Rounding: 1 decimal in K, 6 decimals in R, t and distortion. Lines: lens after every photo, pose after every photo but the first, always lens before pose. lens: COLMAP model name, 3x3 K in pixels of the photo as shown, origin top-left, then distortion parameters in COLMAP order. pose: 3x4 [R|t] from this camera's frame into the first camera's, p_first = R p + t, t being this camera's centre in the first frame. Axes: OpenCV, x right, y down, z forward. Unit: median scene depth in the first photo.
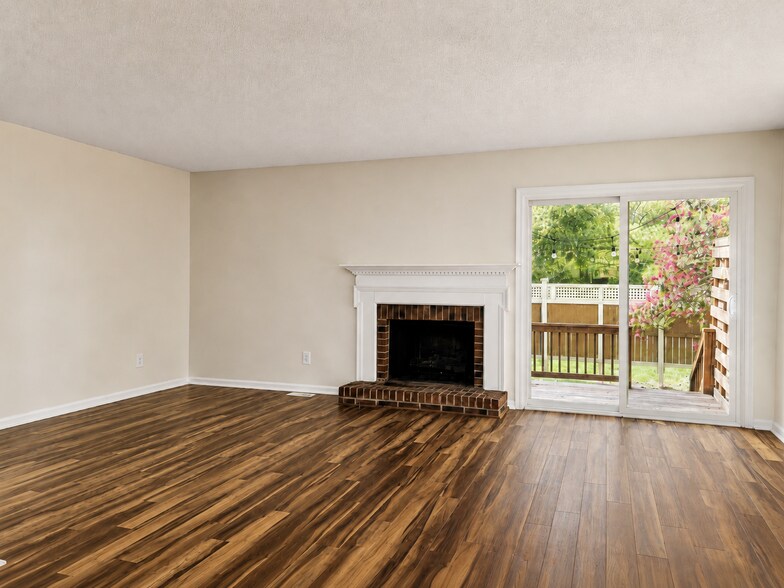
lens RADIAL K [[569.5, 0, 392.0], [0, 569.5, 294.0], [0, 0, 1]] dist [0.006843, 0.001205]
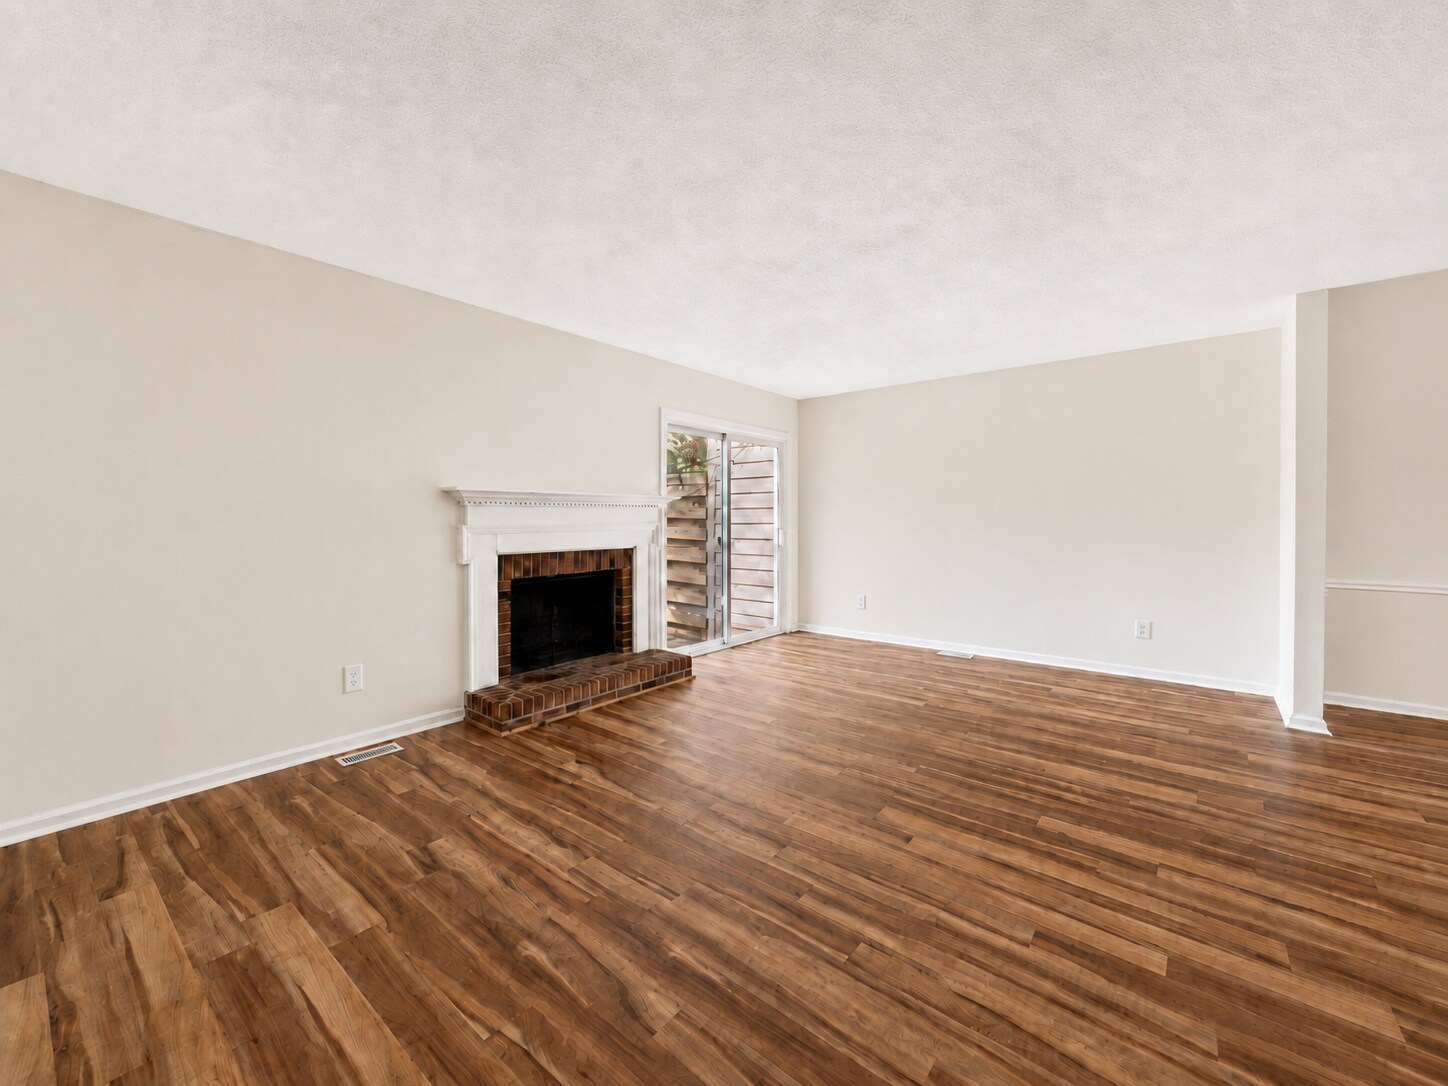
lens RADIAL K [[599.1, 0, 693.5], [0, 599.1, 542.2], [0, 0, 1]] dist [0.001544, 0.000451]
pose [[0.352172, -0.040258, 0.935069, -0.583776], [0.030509, 0.999037, 0.031522, -0.010713], [-0.935438, 0.017427, 0.353061, 0.621545]]
